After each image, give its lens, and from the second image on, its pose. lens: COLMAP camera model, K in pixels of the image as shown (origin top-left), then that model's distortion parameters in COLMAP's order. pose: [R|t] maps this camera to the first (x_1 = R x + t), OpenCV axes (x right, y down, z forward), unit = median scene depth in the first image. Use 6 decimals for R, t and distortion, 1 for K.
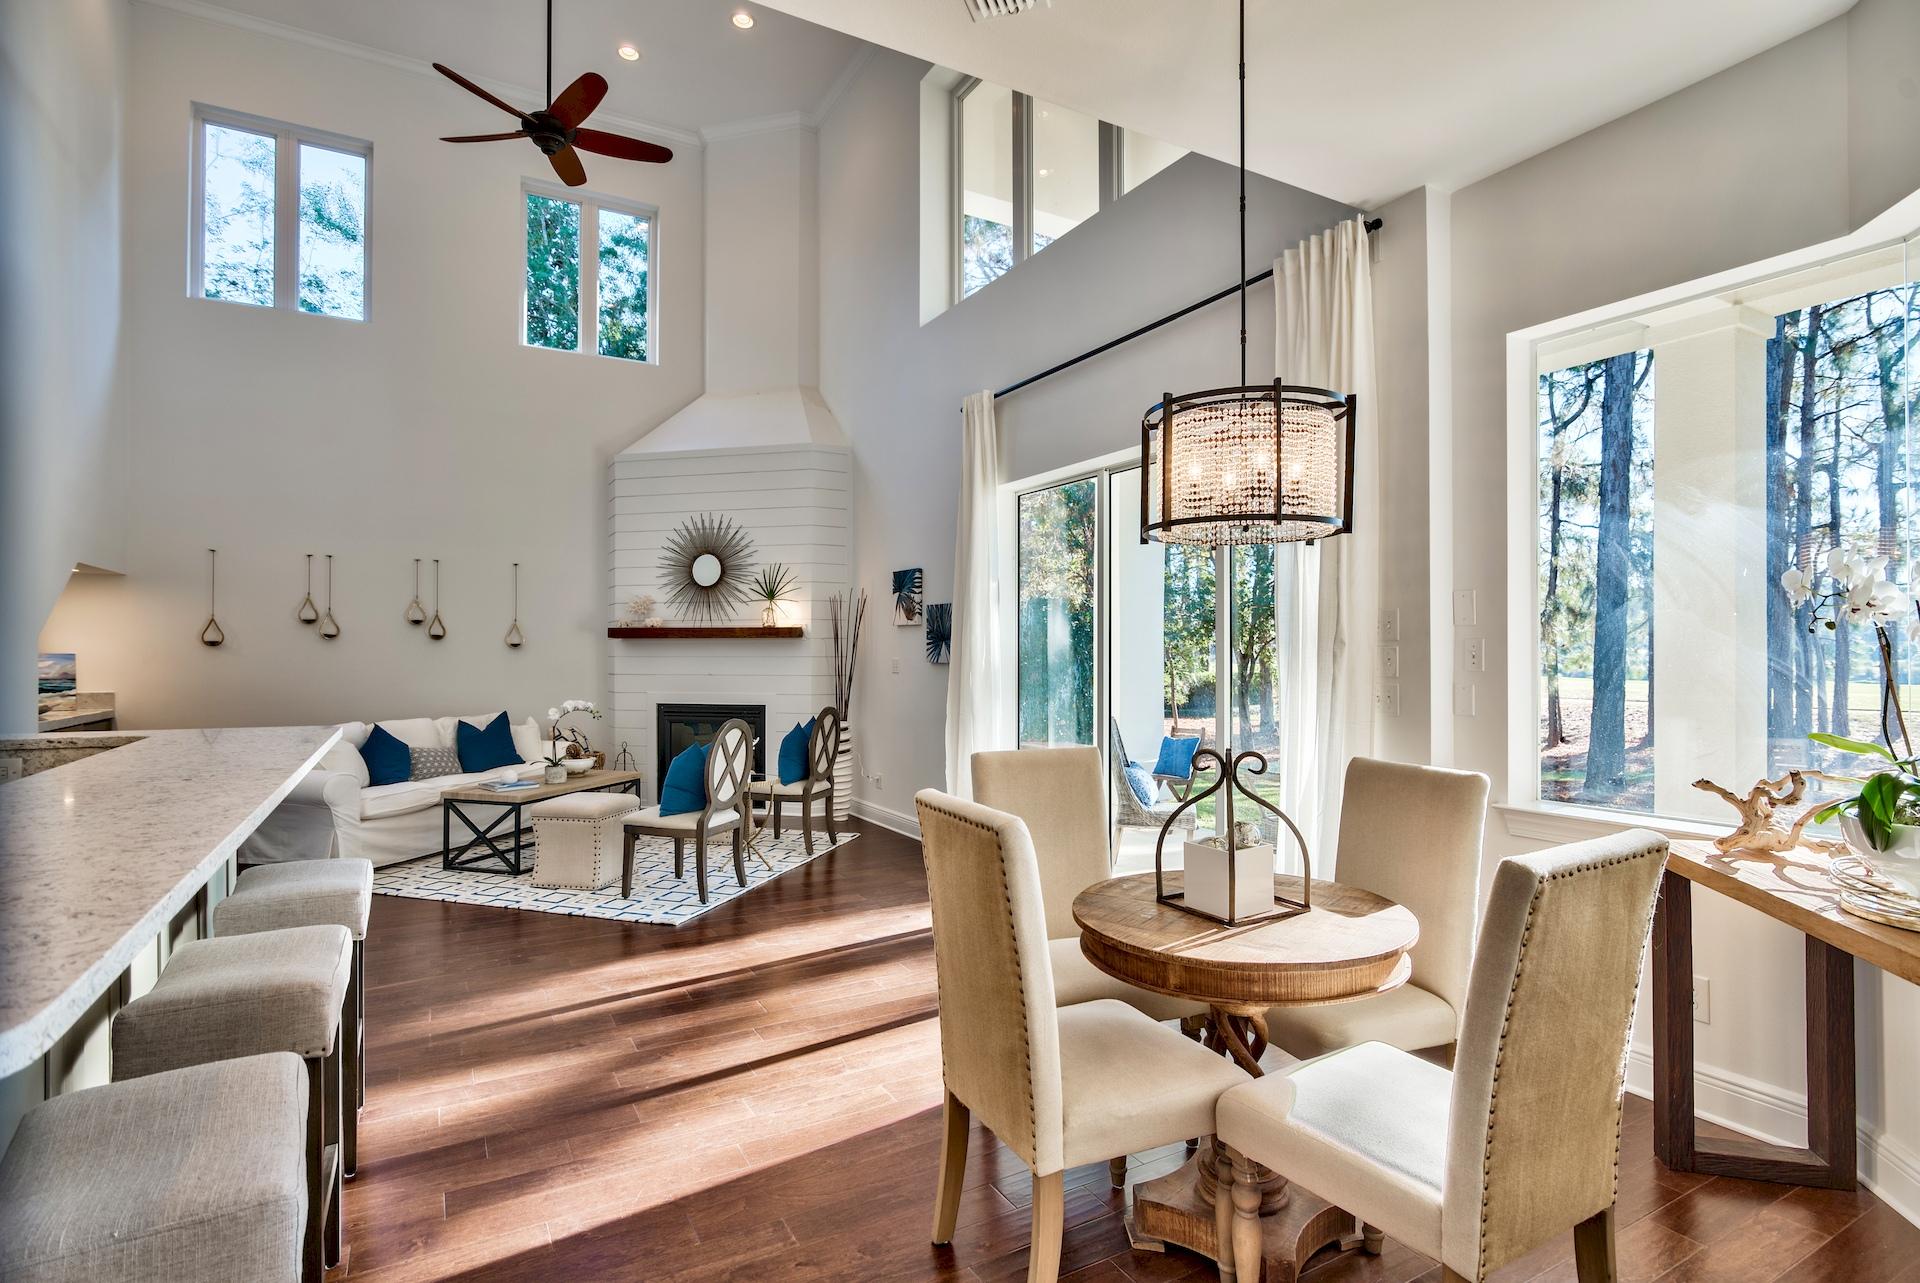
lens RADIAL K [[928.1, 0, 942.2], [0, 928.1, 640.1], [0, 0, 1]] dist [-0.001324, -0.000228]
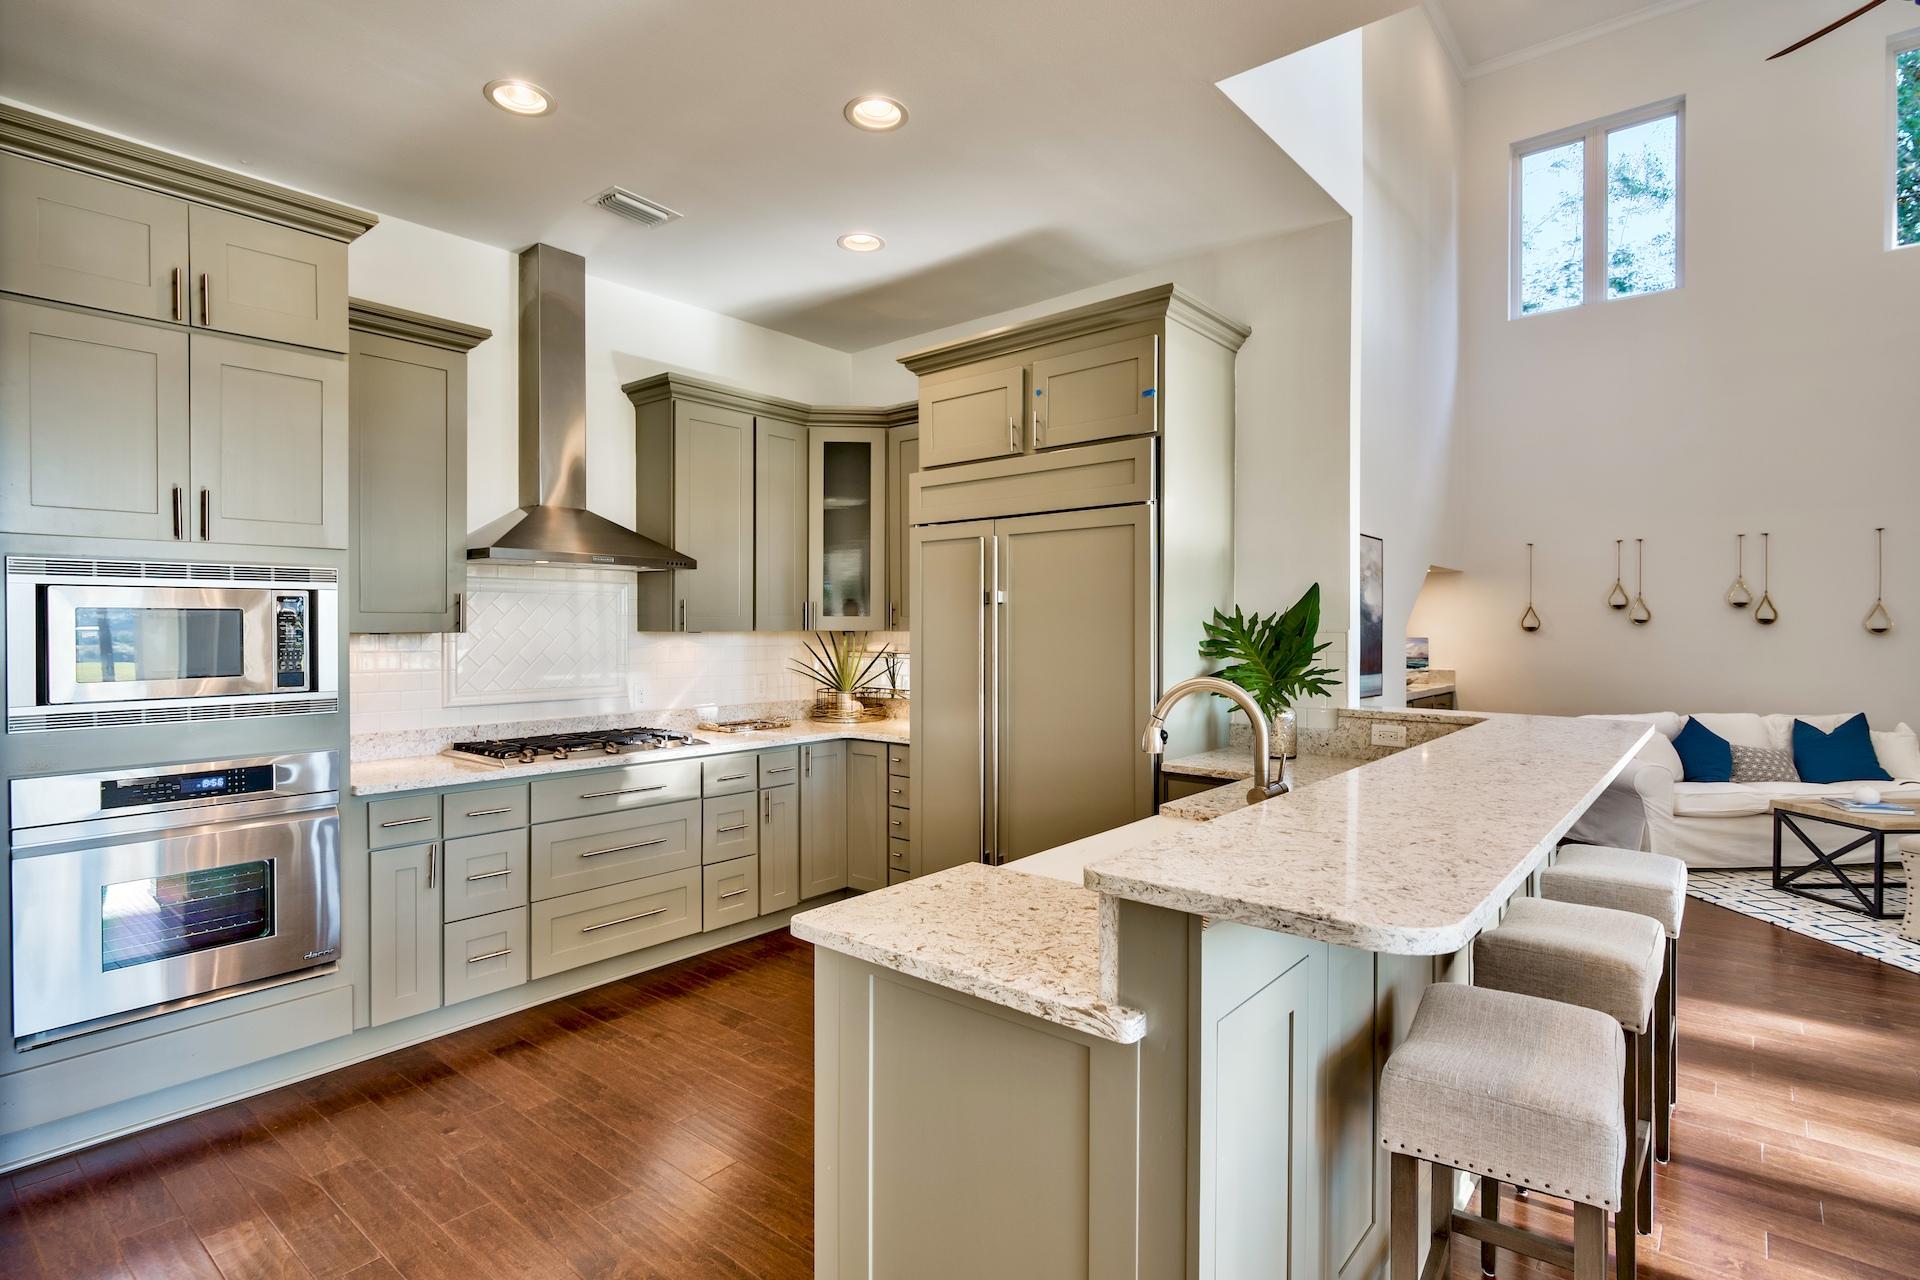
lens RADIAL K [[948.6, 0, 960.0], [0, 948.6, 640.0], [0, 0, 1]] dist [-0.001591, -0.000389]
pose [[0.357278, 0.010288, -0.933942, 0.022429], [0.012147, 0.999804, 0.015660, -0.010973], [0.933919, -0.016939, 0.357082, -0.035877]]
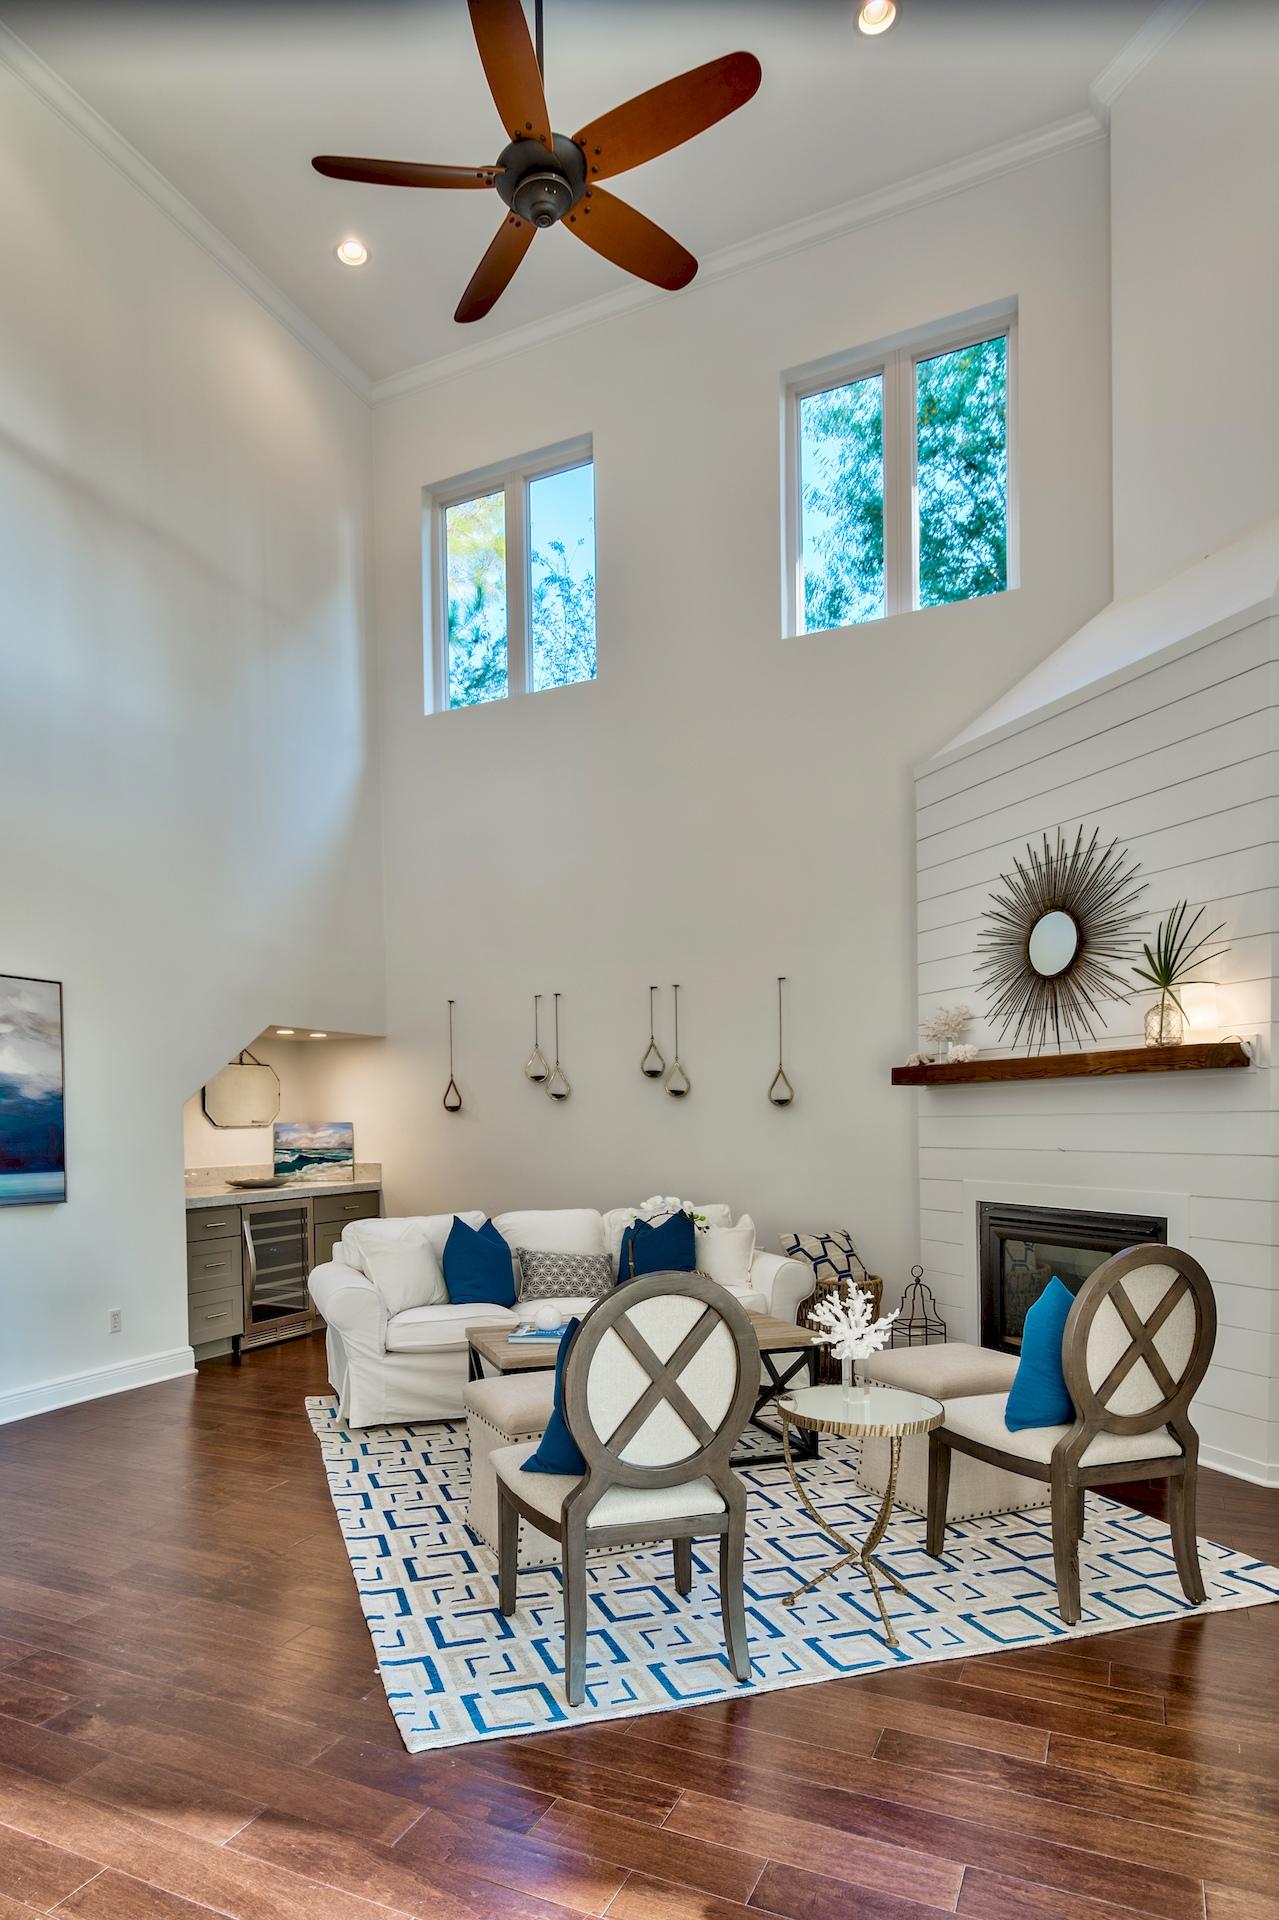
lens RADIAL K [[1083.8, 0, 568.5], [0, 1083.8, 1114.8], [0, 0, 1]] dist [0.044845, -0.000024]
pose [[0.563226, -0.016815, -0.826132, 0.120325], [0.025770, 0.999664, -0.002778, 0.017454], [0.825901, -0.019725, 0.563470, 0.609328]]
